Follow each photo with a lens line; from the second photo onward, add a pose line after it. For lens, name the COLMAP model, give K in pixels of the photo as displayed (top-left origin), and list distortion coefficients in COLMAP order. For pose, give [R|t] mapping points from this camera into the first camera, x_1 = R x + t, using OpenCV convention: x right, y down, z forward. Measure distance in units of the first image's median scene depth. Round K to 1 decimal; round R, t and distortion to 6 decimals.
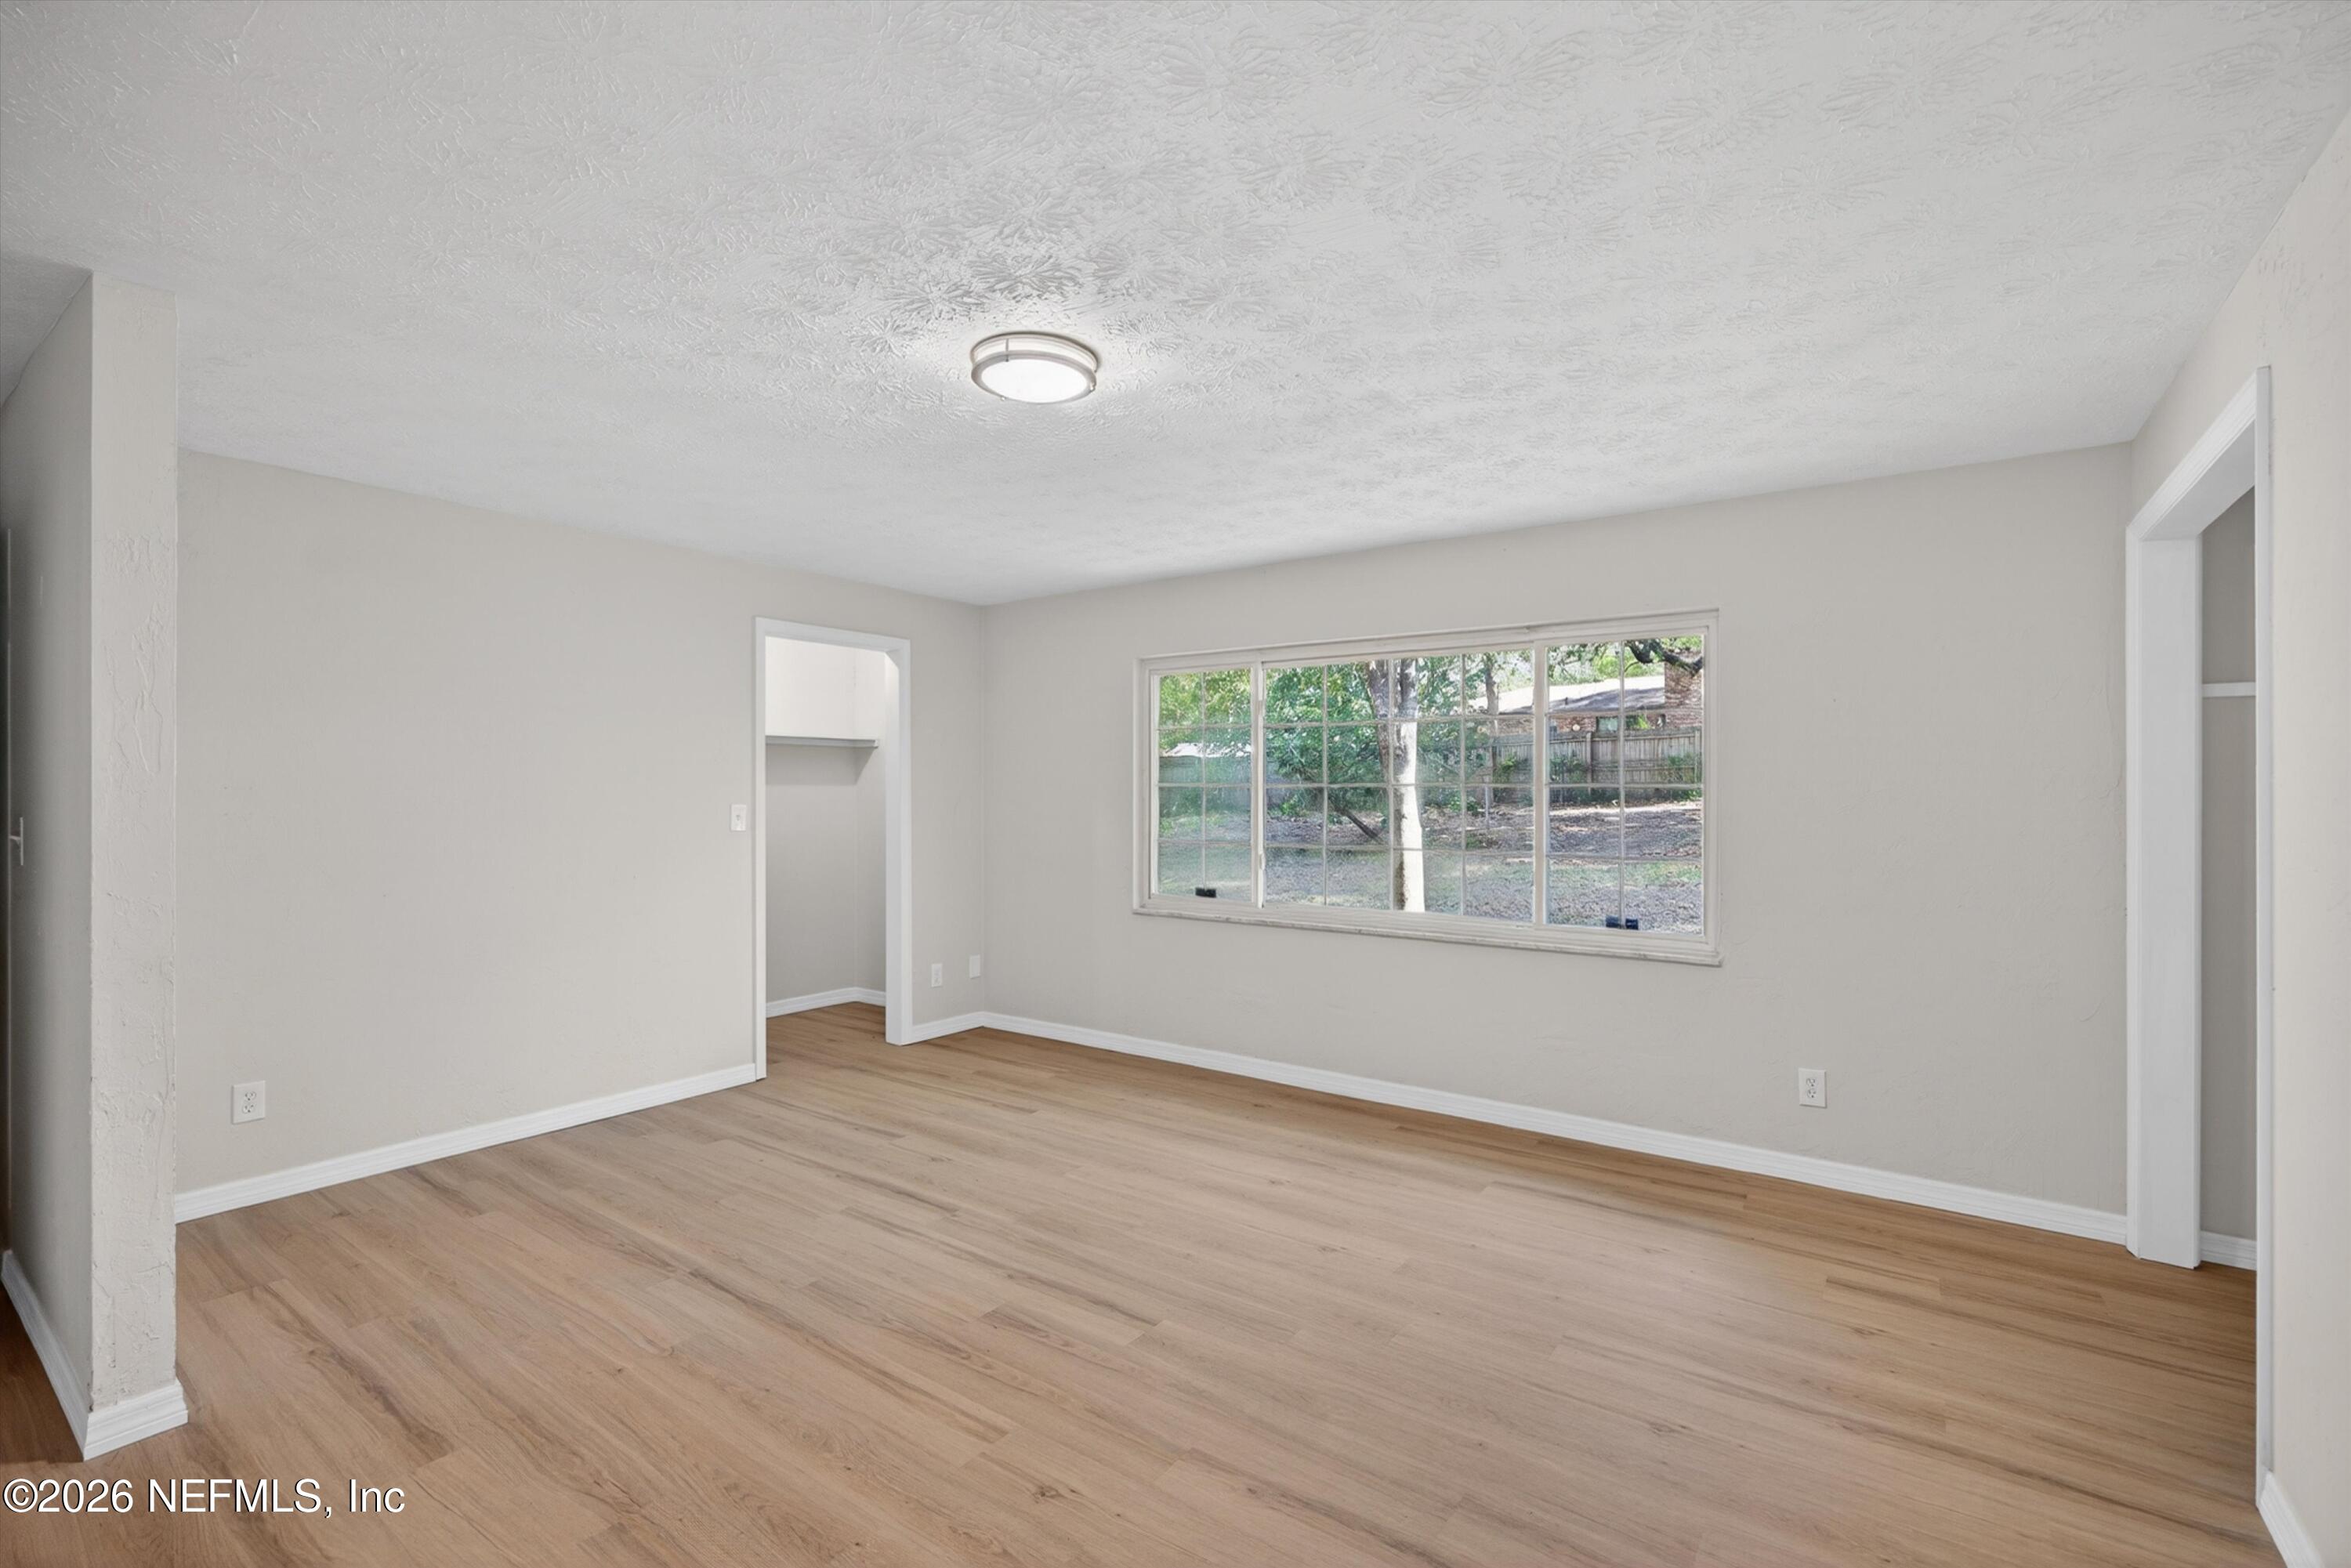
lens RADIAL K [[1029.4, 0, 1163.3], [0, 1029.4, 788.1], [0, 0, 1]] dist [-0.018230, 0.000659]
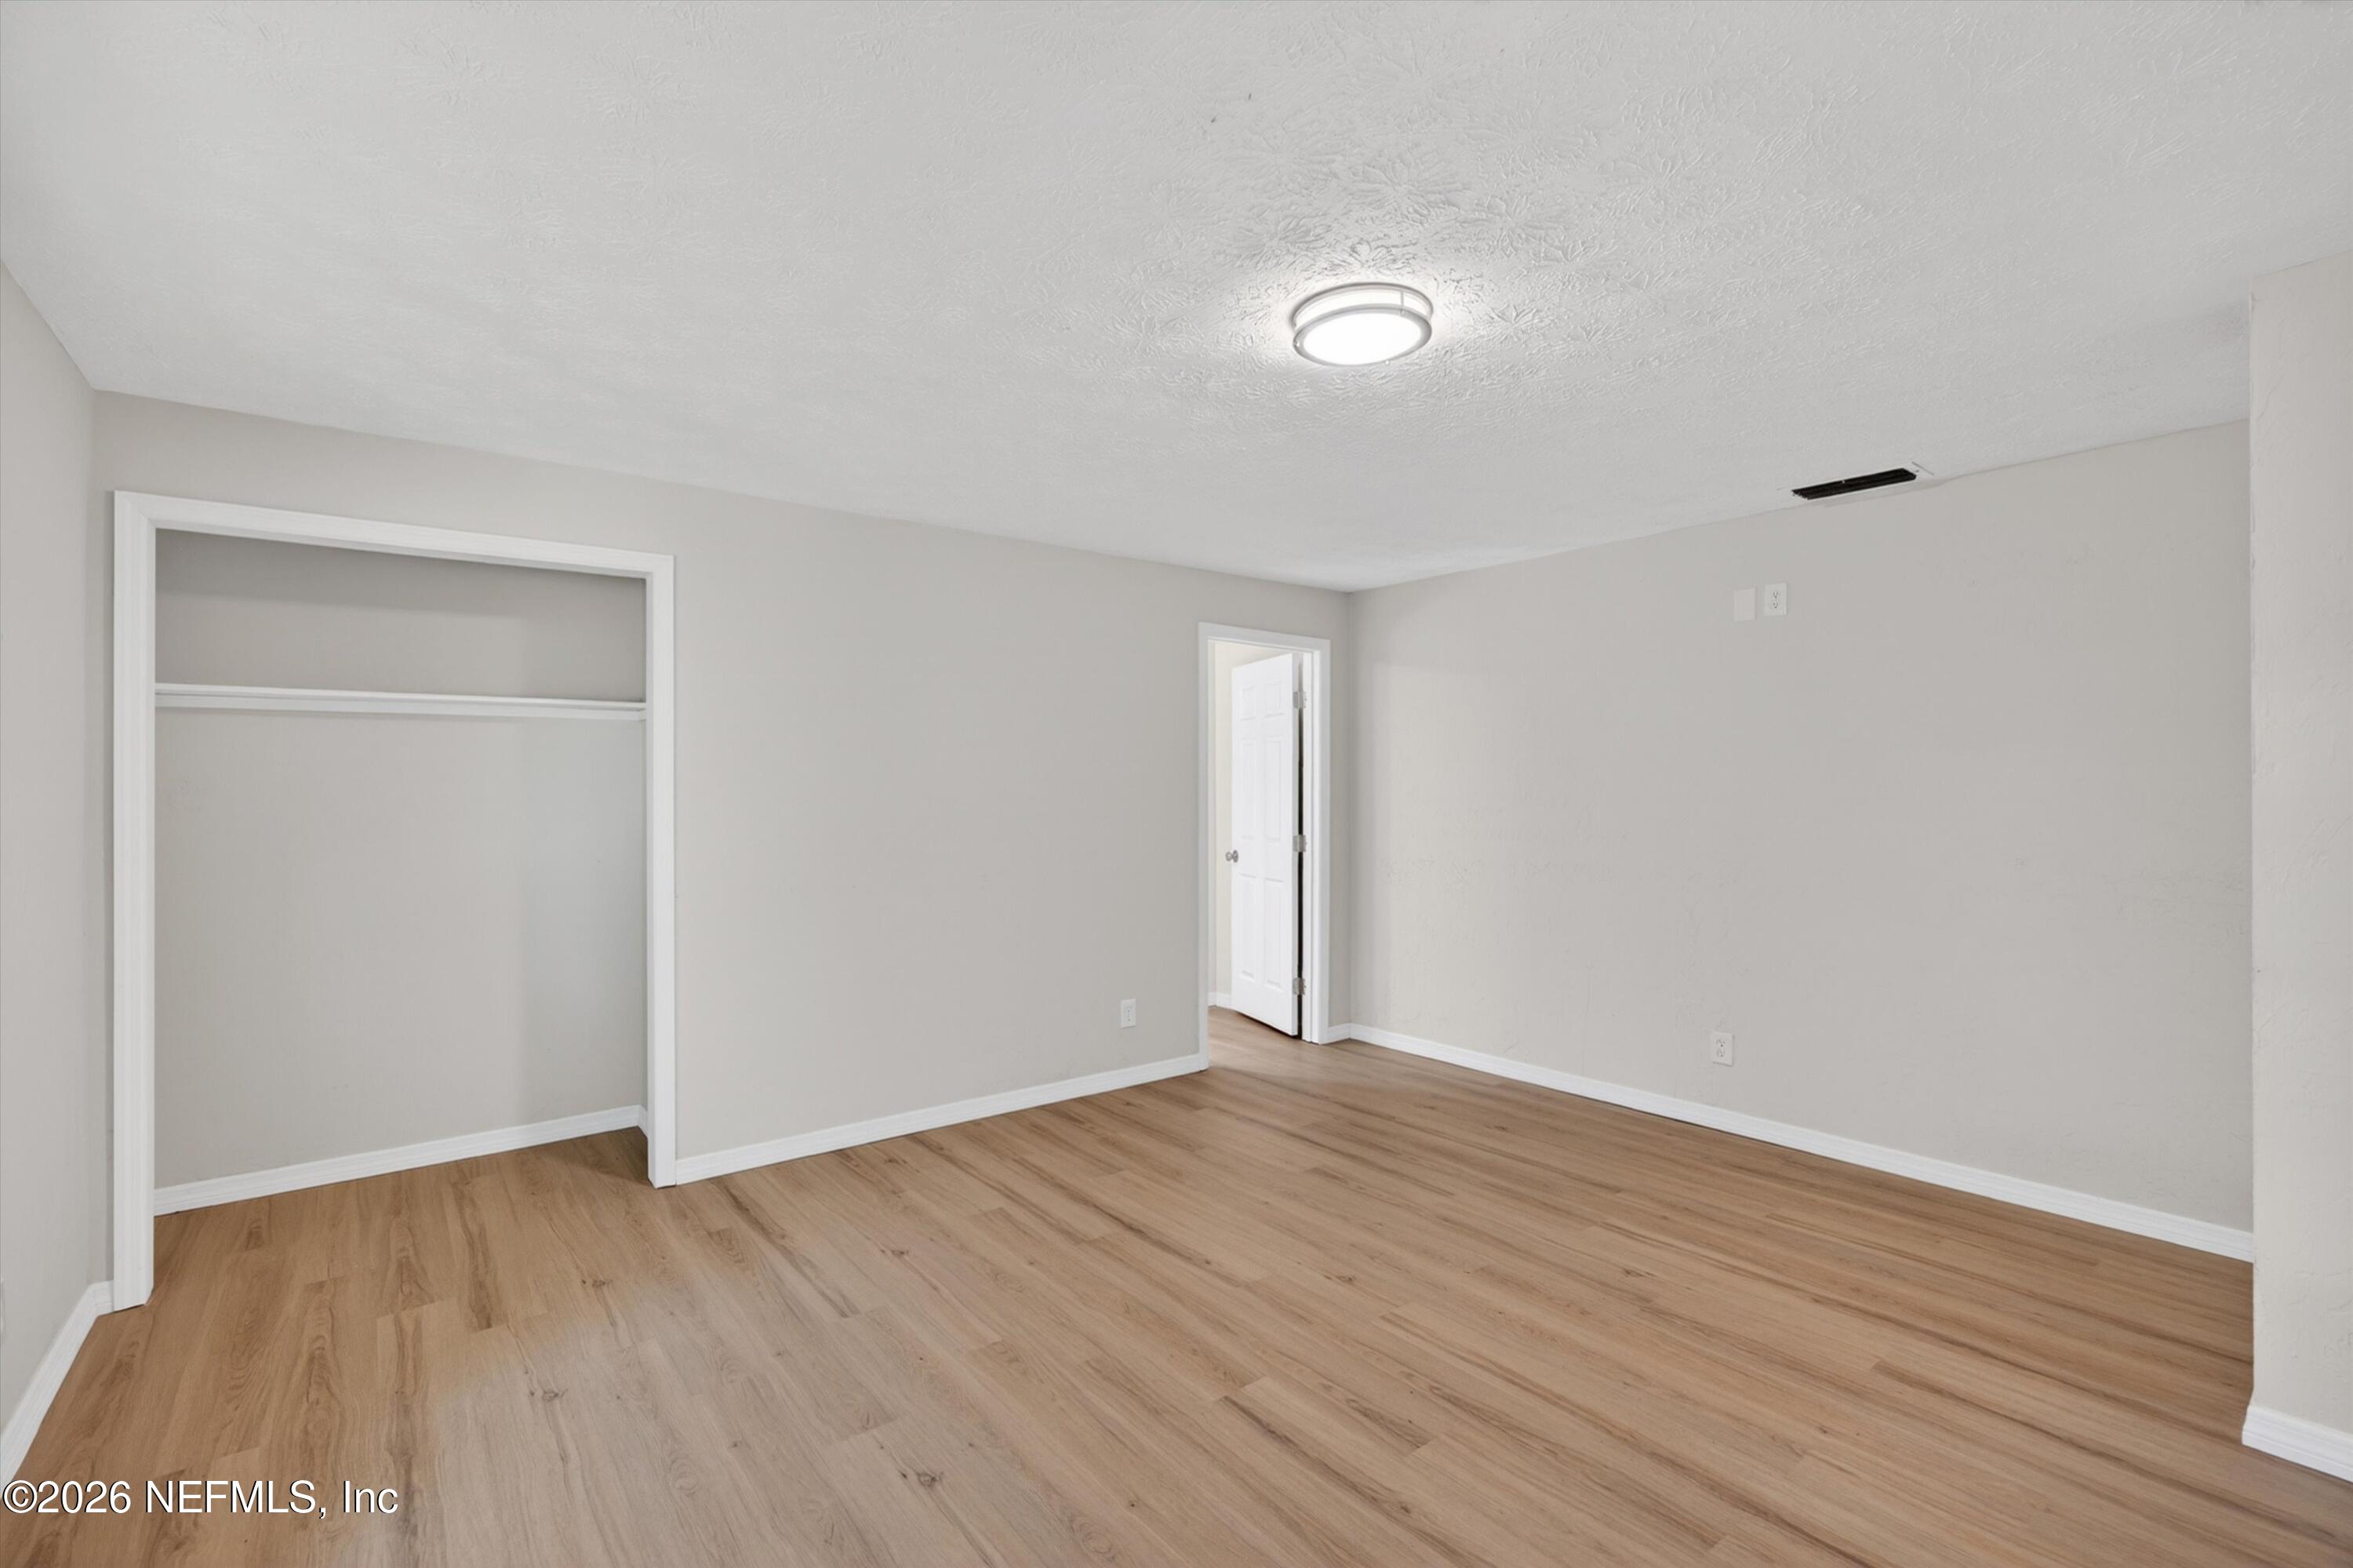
lens RADIAL K [[1030.3, 0, 1164.2], [0, 1030.3, 788.1], [0, 0, 1]] dist [-0.018230, 0.000659]
pose [[-0.960809, 0.002638, 0.277198, -0.188622], [0.000206, 0.999961, -0.008801, 0.007075], [-0.277211, -0.008399, -0.960772, 1.731988]]
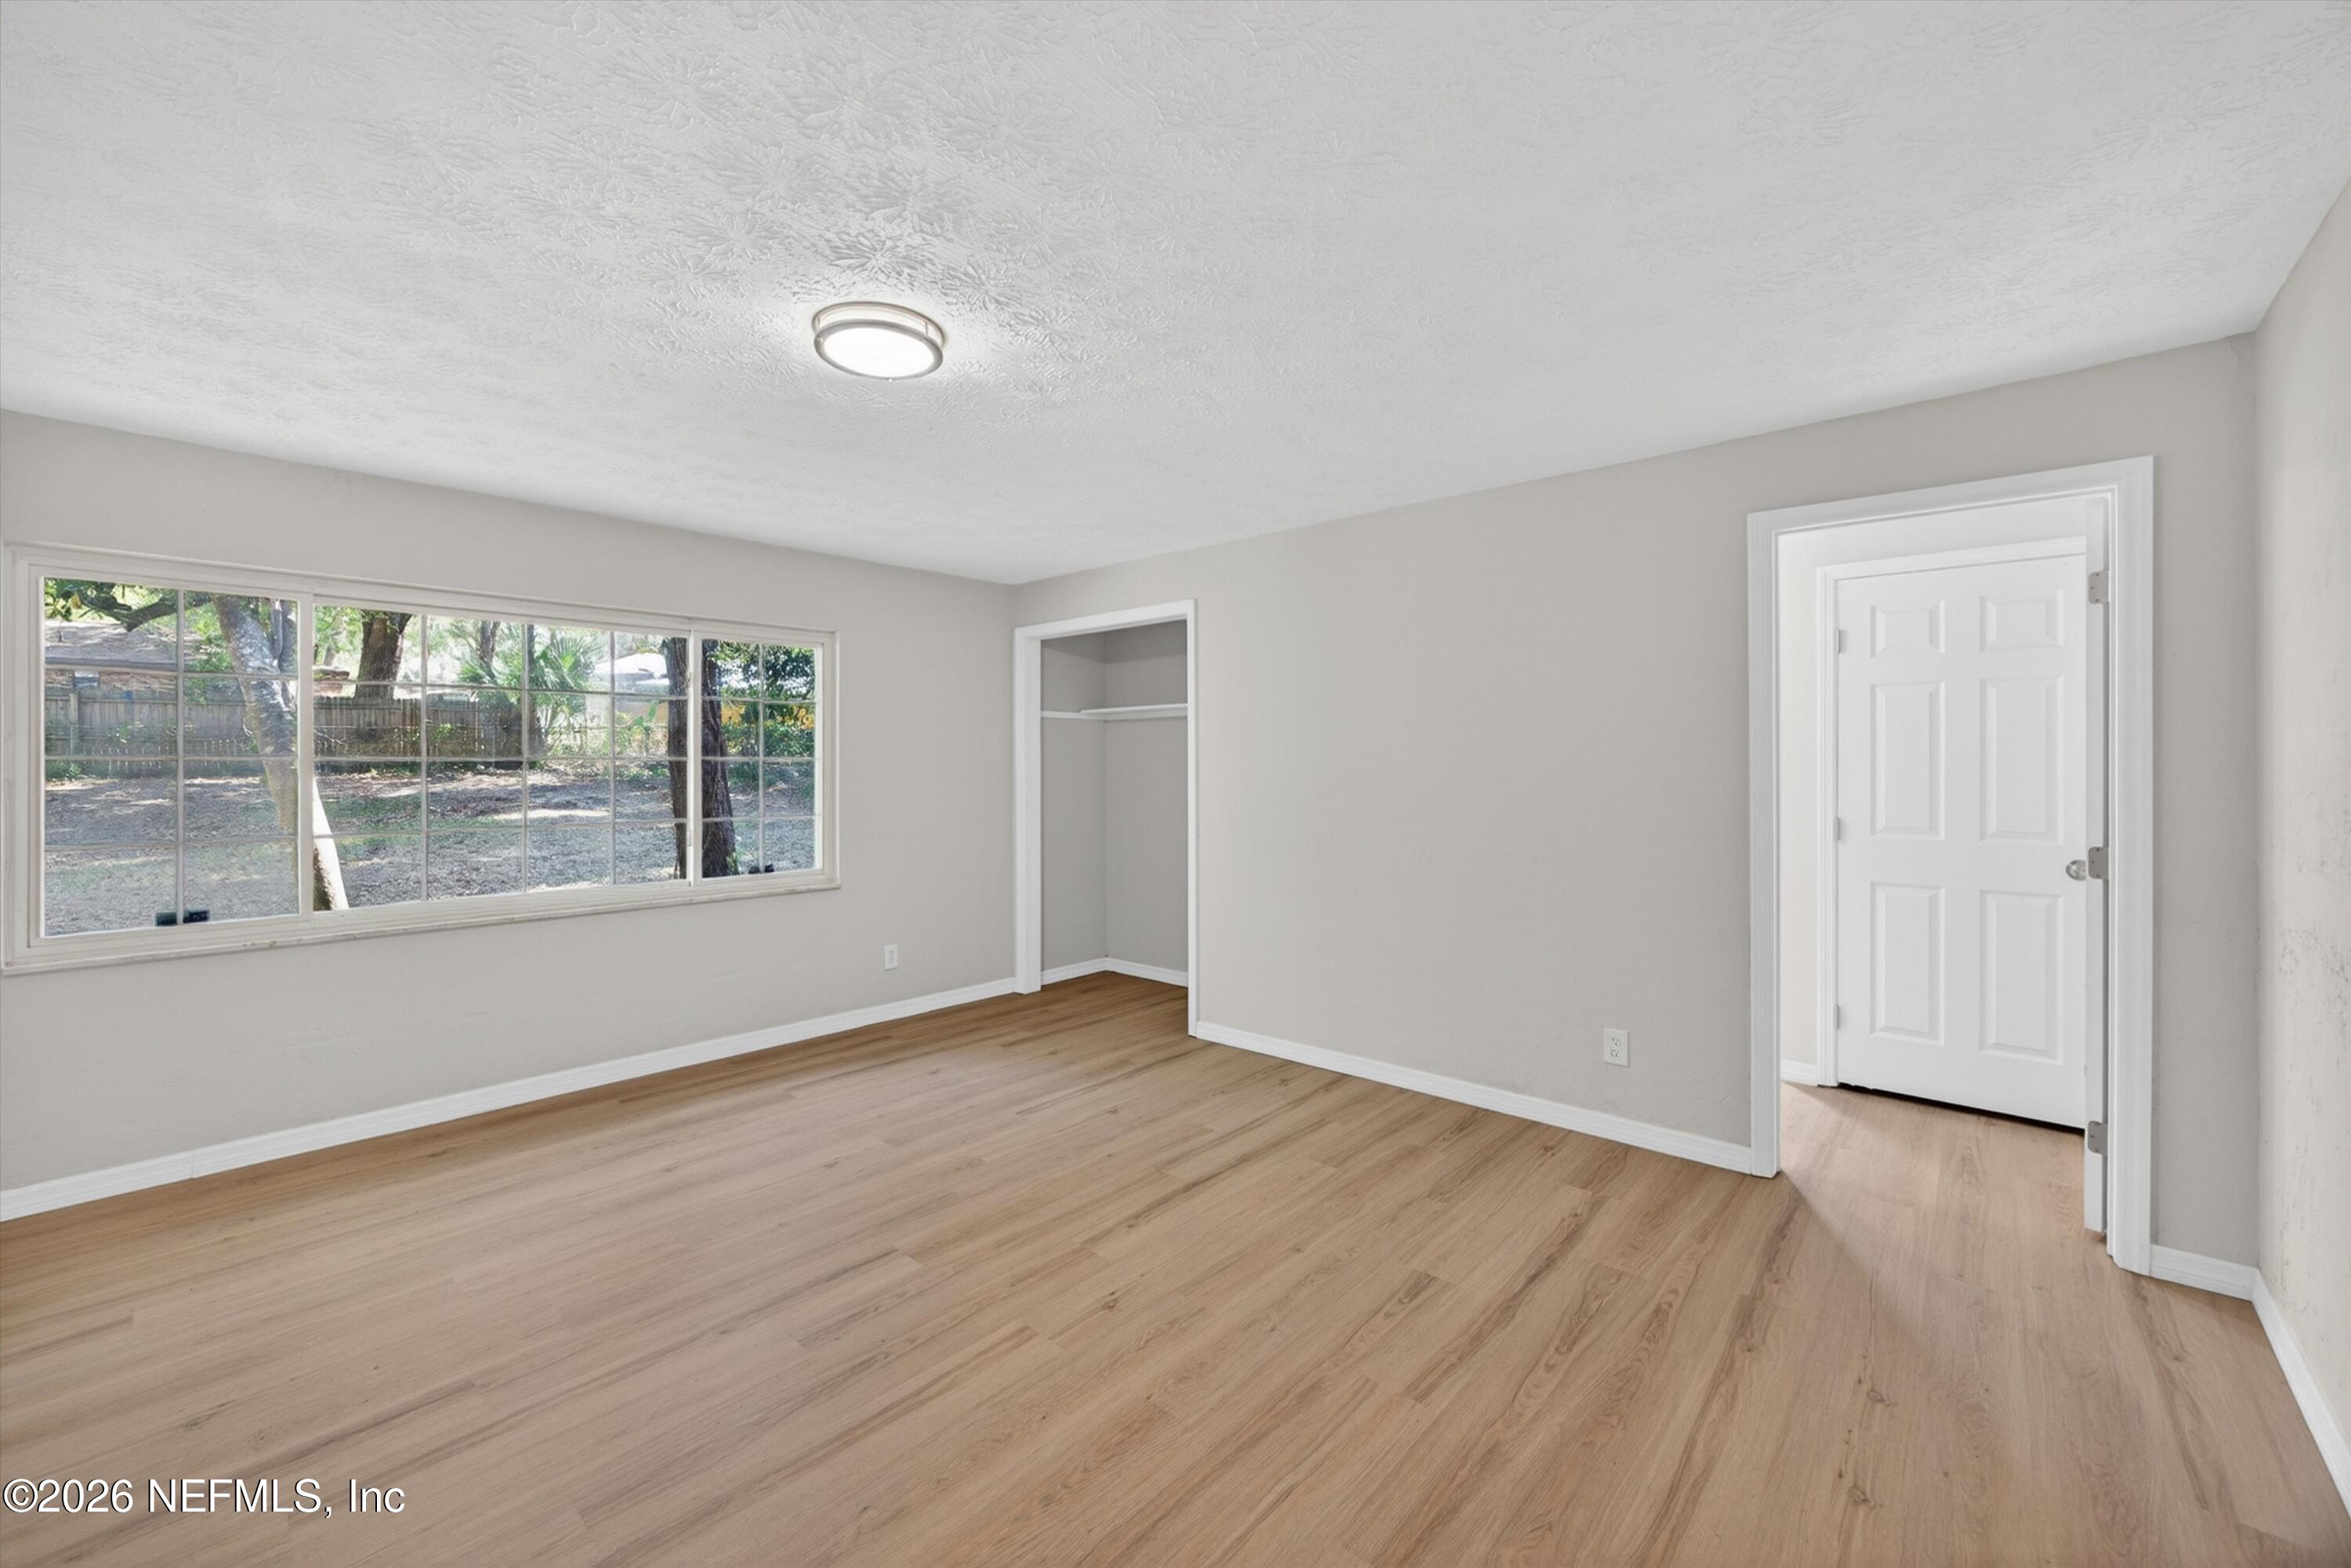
lens RADIAL K [[927.0, 0, 1175.5], [0, 927.0, 784.0], [0, 0, 1]] dist [-0.037053, 0.009529]
pose [[0.092425, -0.027694, 0.995334, -0.883646], [-0.005343, 0.999585, 0.028308, -0.008330], [-0.995705, -0.007934, 0.092239, 0.570087]]
